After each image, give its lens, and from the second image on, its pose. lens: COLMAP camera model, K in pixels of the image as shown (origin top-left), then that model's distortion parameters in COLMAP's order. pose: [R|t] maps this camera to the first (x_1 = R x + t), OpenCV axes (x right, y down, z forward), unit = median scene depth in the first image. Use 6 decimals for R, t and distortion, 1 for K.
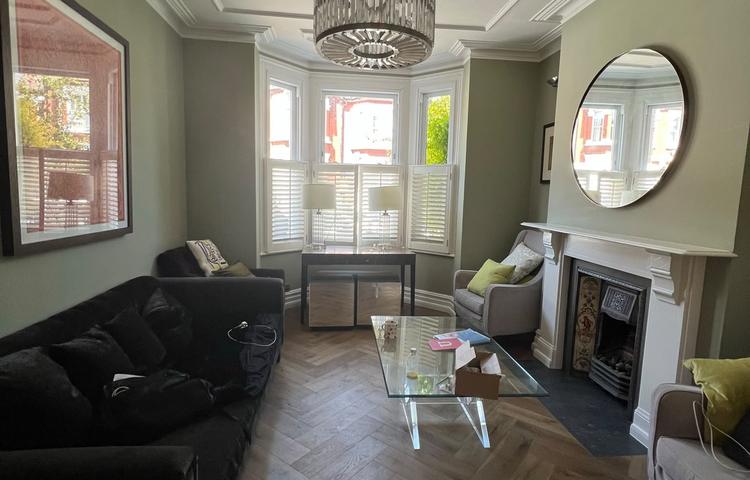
lens RADIAL K [[408.6, 0, 377.3], [0, 408.6, 239.5], [0, 0, 1]] dist [-0.003730, 0.000564]
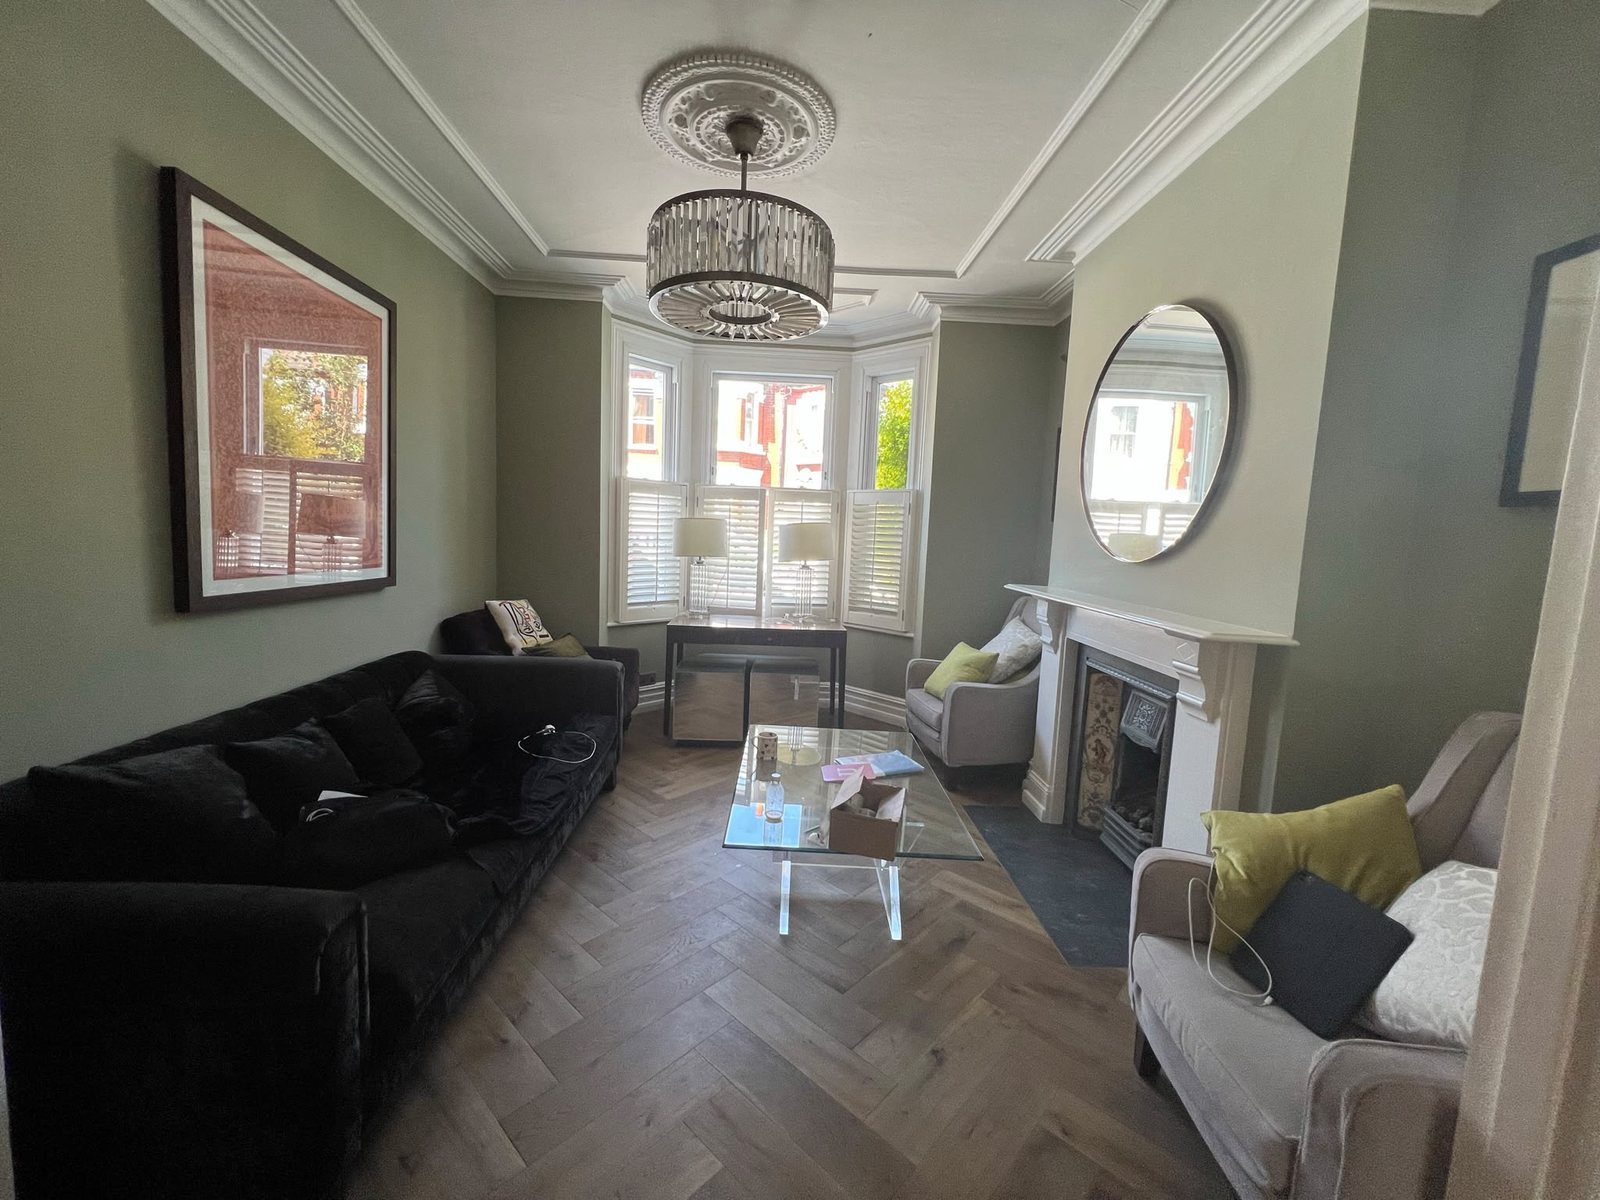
lens RADIAL K [[654.3, 0, 788.0], [0, 654.3, 596.8], [0, 0, 1]] dist [-0.000508, 0.000088]
pose [[0.996481, 0.023655, -0.080413, 0.122167], [-0.025098, 0.999541, -0.016986, 0.003522], [0.079975, 0.018945, 0.996617, -0.017277]]
